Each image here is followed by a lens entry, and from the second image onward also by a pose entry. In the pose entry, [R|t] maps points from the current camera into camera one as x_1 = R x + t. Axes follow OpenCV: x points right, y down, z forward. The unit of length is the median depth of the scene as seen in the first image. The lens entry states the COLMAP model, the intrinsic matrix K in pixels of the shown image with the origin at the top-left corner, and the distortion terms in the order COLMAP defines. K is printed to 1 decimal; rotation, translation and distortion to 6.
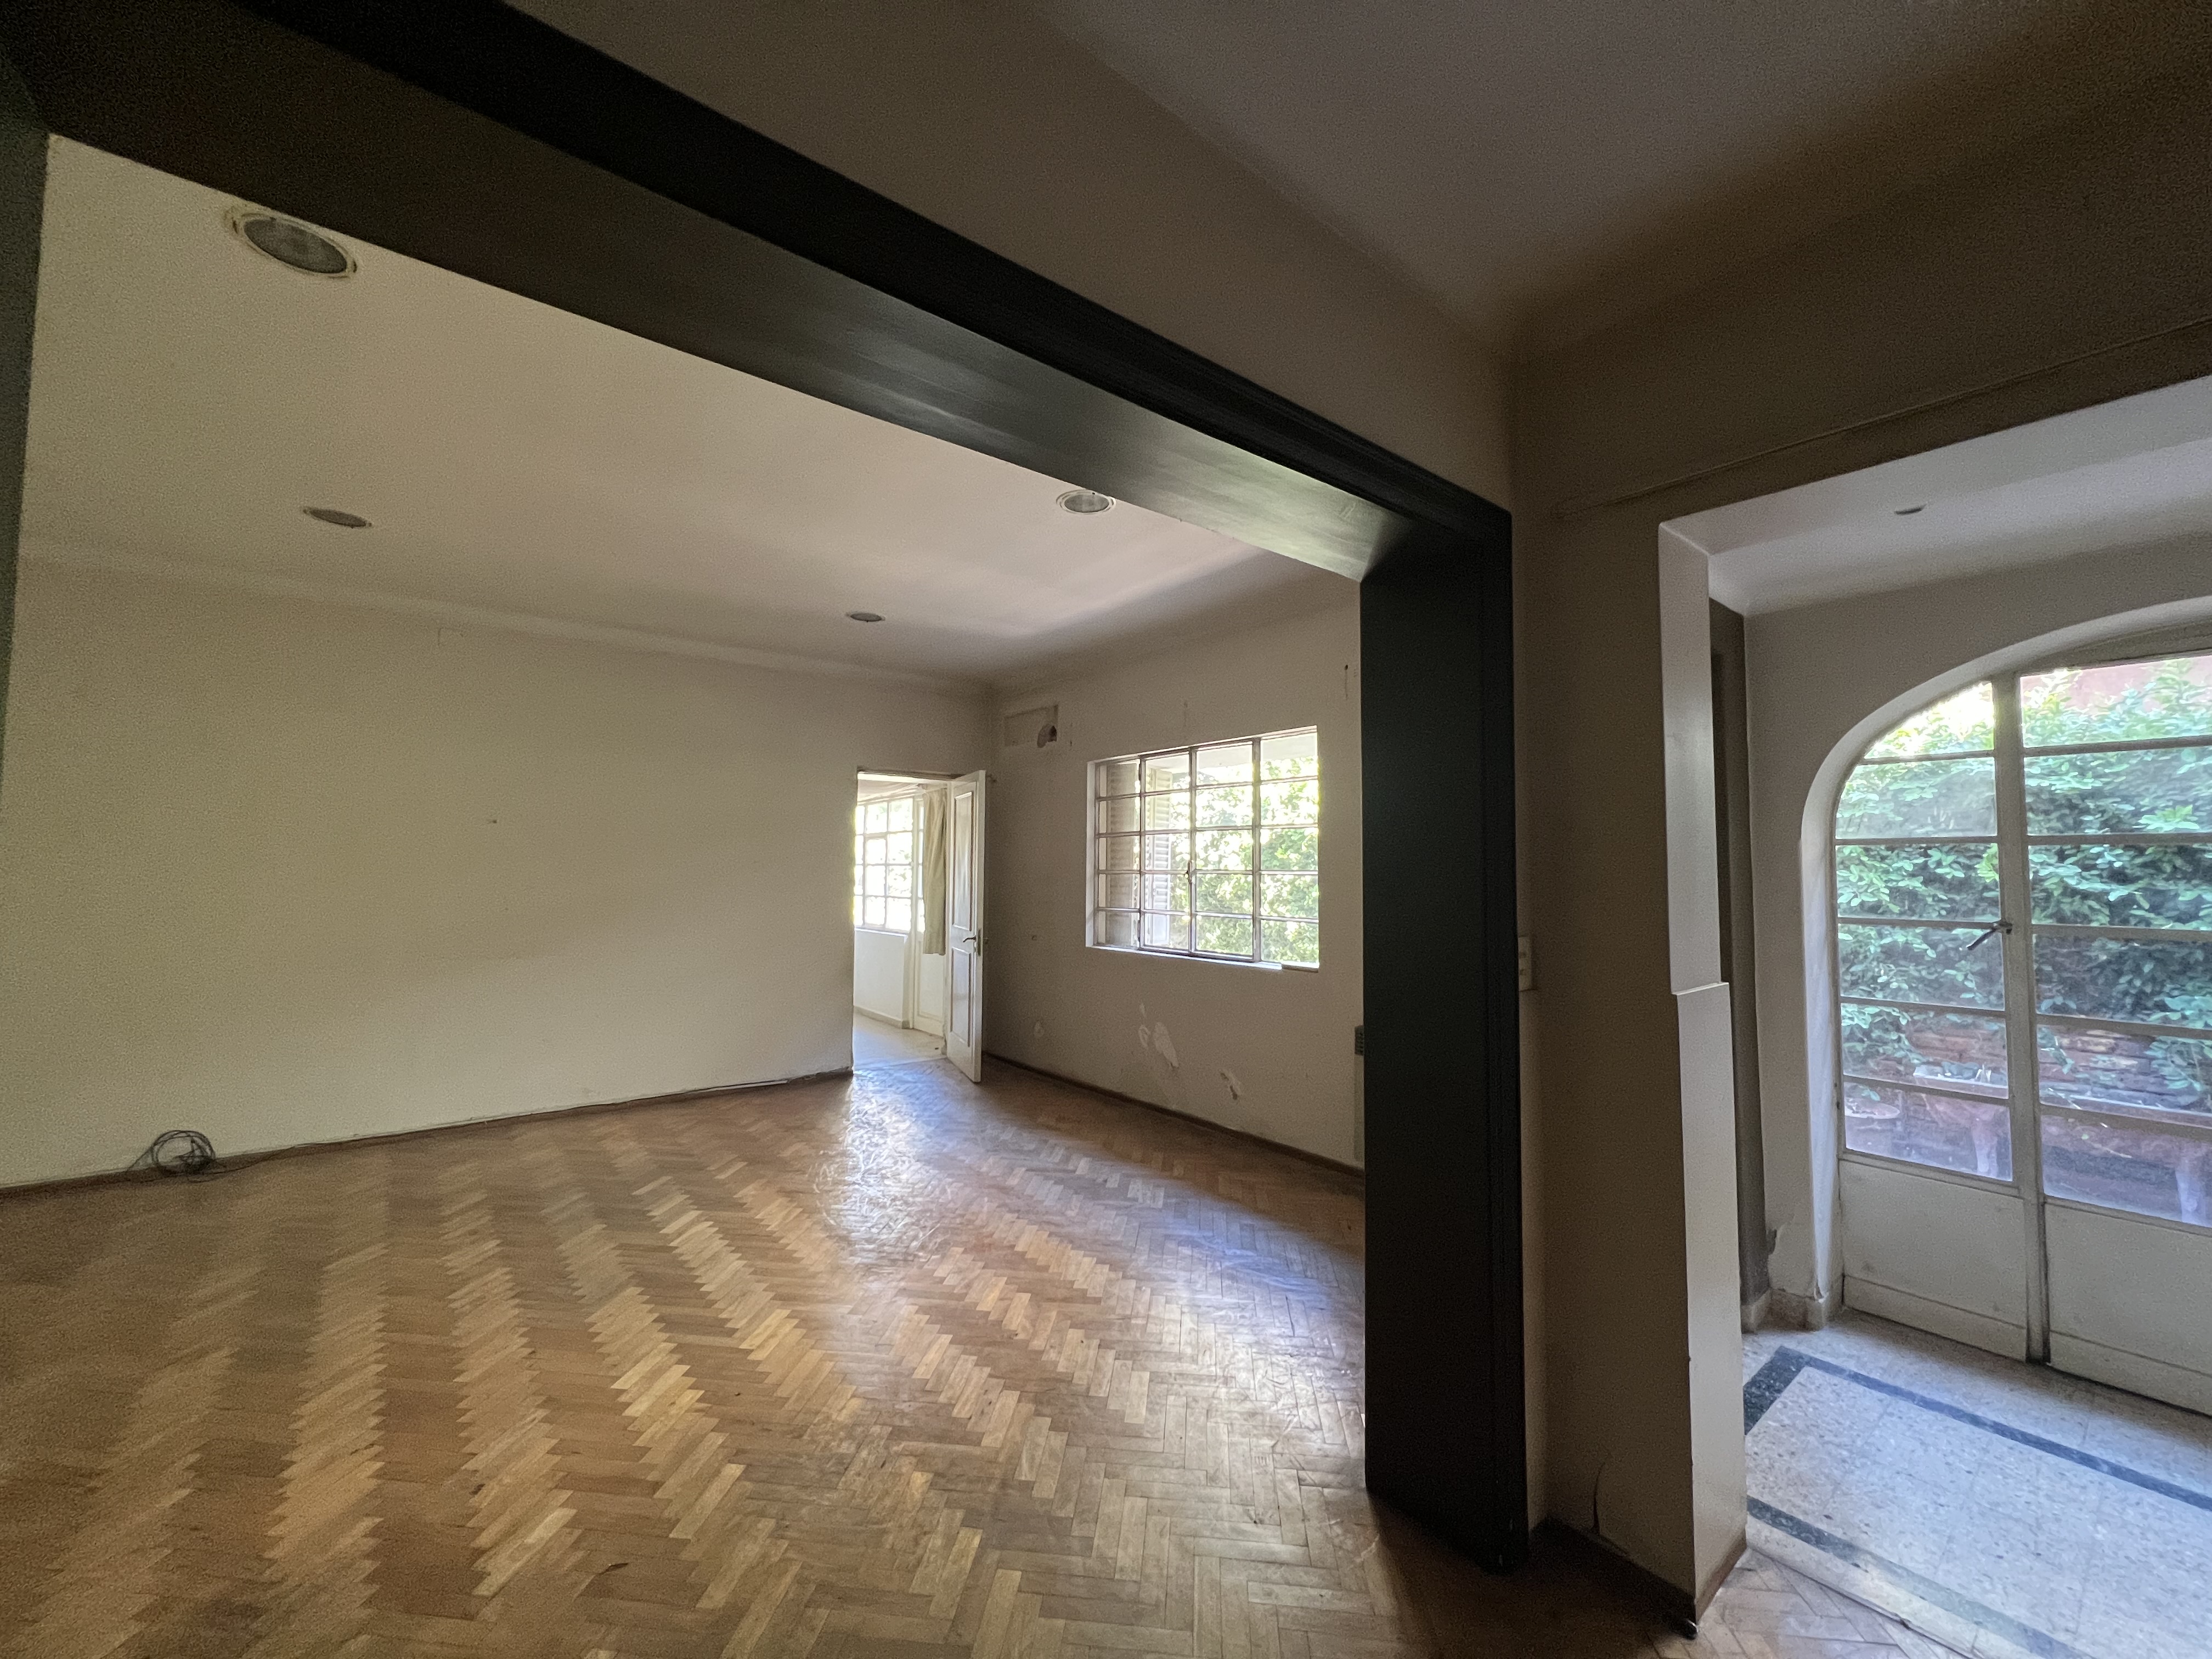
lens RADIAL K [[899.3, 0, 1108.9], [0, 899.3, 828.2], [0, 0, 1]] dist [-0.000950, -0.000040]
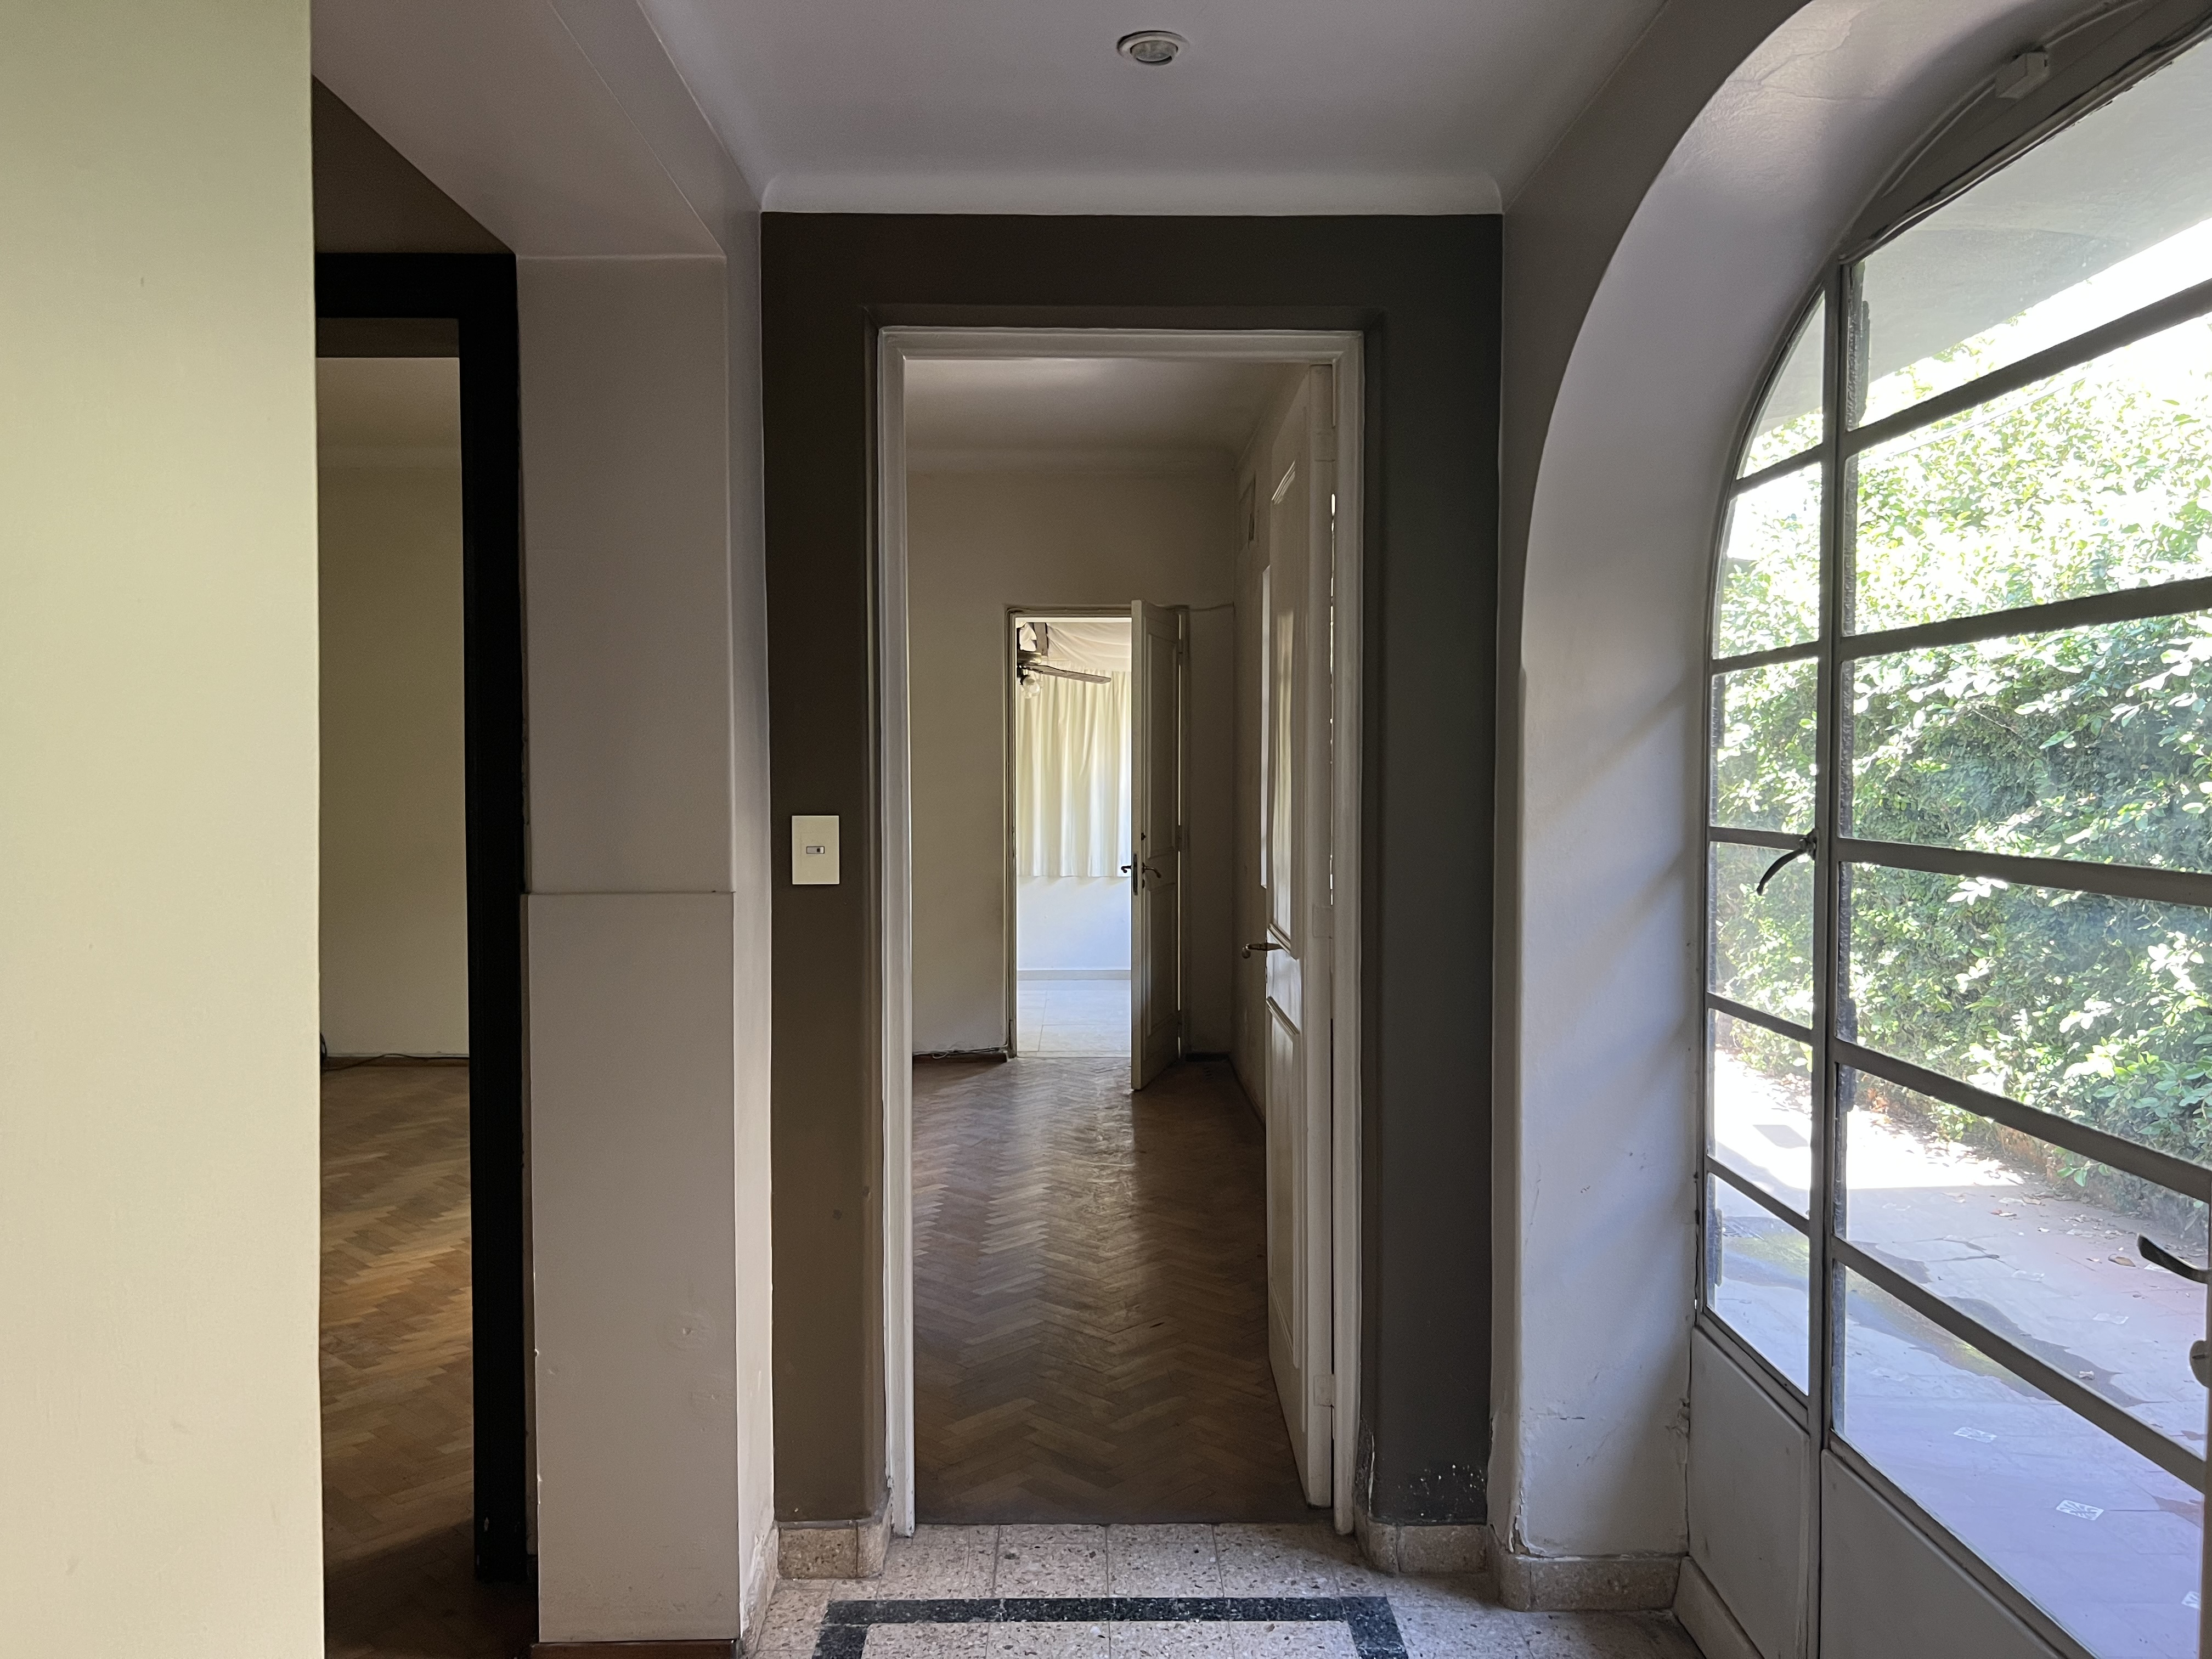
lens RADIAL K [[1675.3, 0, 1107.8], [0, 1675.3, 827.3], [0, 0, 1]] dist [0.016271, -0.018014]
pose [[0.780095, 0.009529, -0.625588, 1.237157], [0.041296, 0.996920, 0.066679, 0.031025], [0.624297, -0.077850, 0.777299, 0.139217]]
